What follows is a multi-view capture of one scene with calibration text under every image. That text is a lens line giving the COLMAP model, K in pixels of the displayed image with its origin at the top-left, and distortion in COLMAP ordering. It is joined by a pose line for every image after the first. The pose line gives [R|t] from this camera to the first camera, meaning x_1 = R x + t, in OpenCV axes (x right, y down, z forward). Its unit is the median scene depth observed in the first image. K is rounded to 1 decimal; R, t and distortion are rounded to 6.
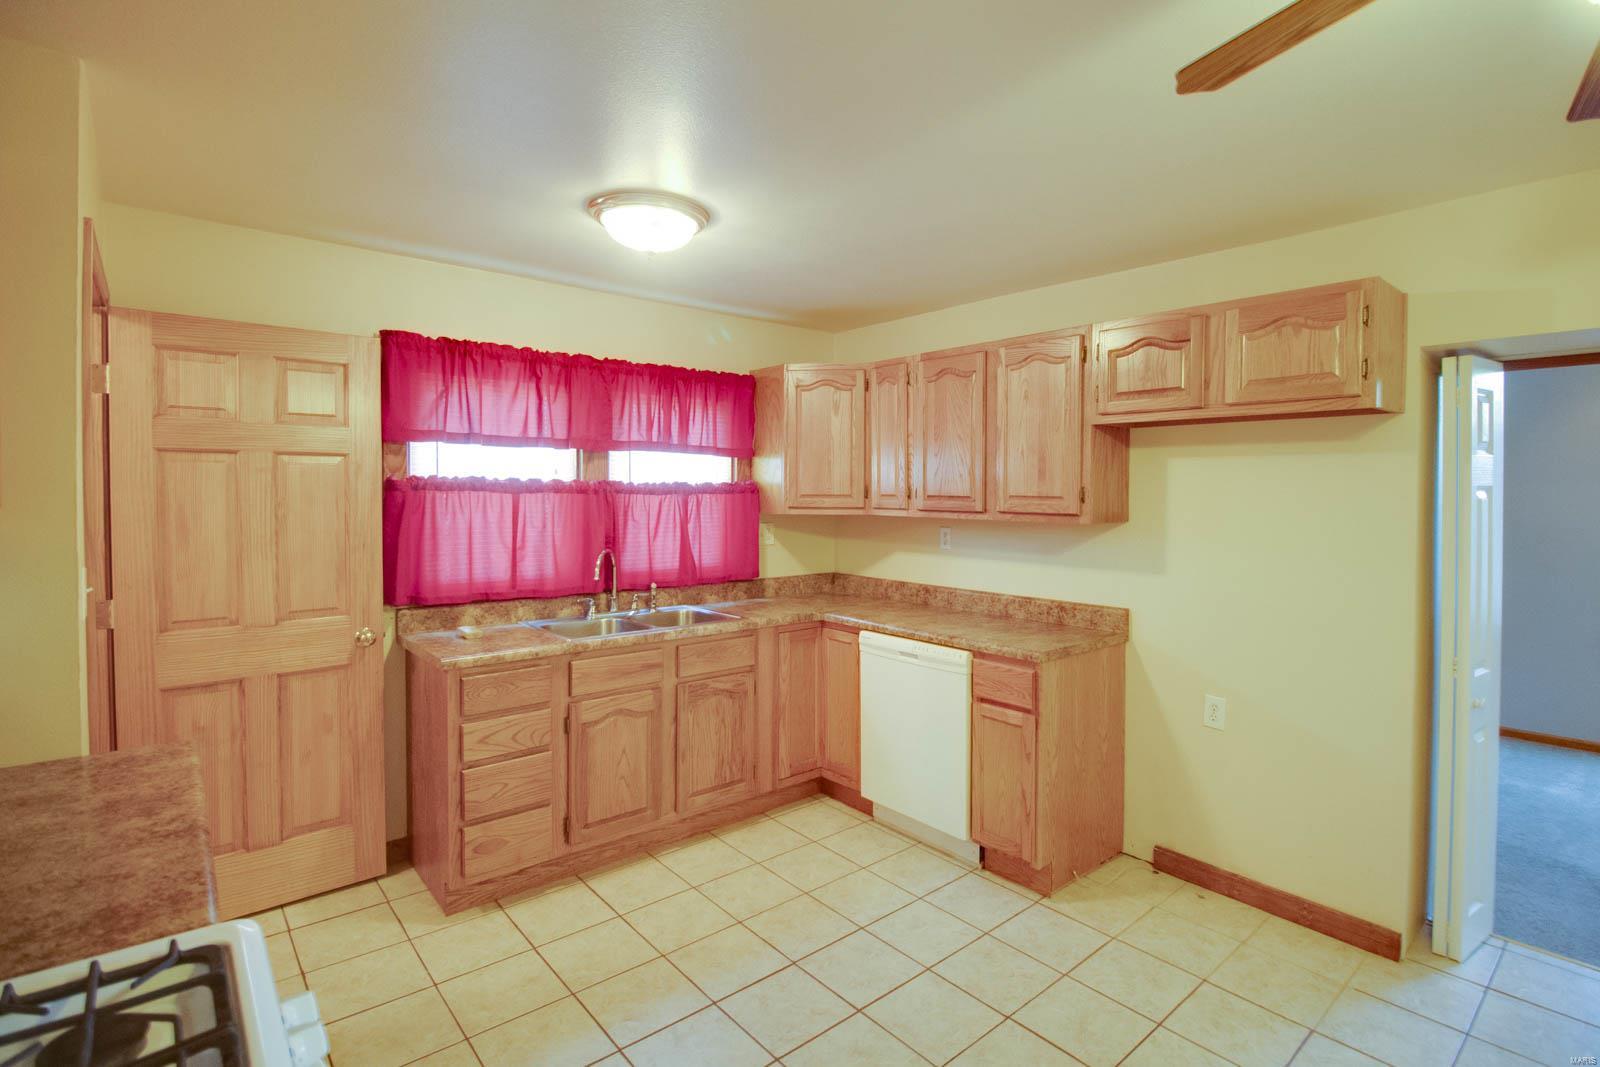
lens RADIAL K [[770.6, 0, 830.5], [0, 770.6, 502.4], [0, 0, 1]] dist [0.000707, -0.011663]
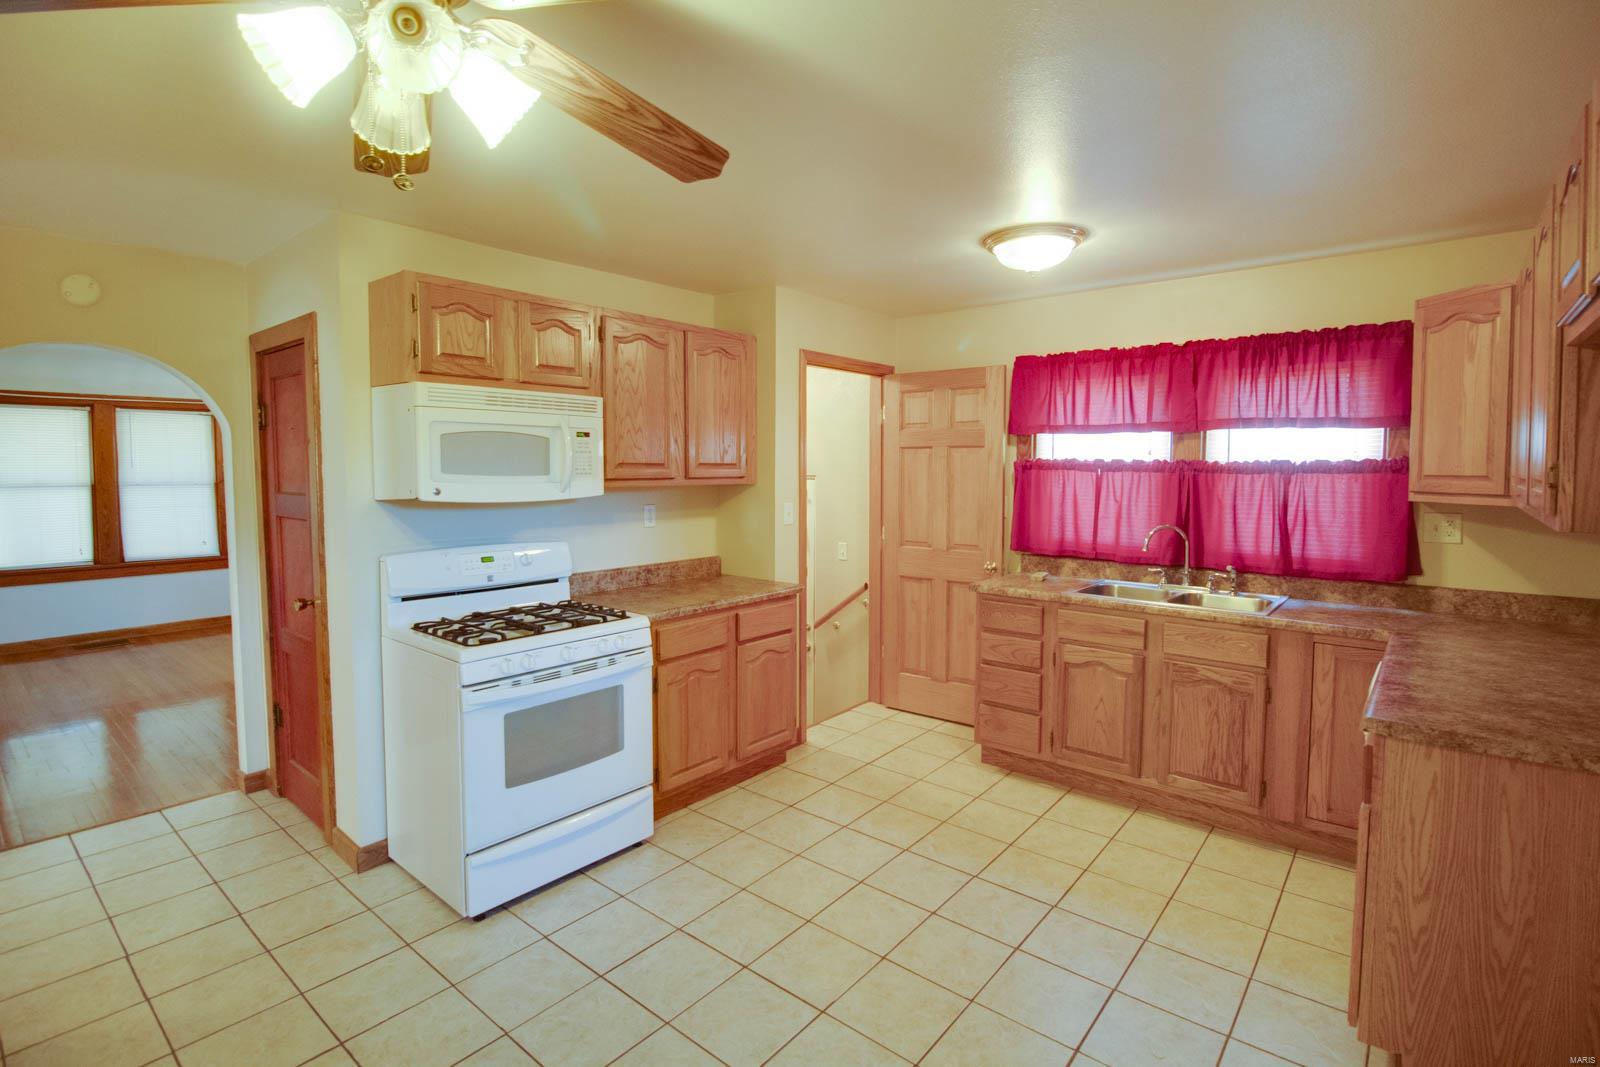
lens RADIAL K [[770.6, 0, 830.5], [0, 770.6, 502.4], [0, 0, 1]] dist [0.000707, -0.011663]
pose [[0.171888, 0.039683, -0.984317, 0.701742], [-0.016497, 0.999164, 0.037400, -0.002304], [0.984978, 0.009810, 0.172399, 0.374148]]
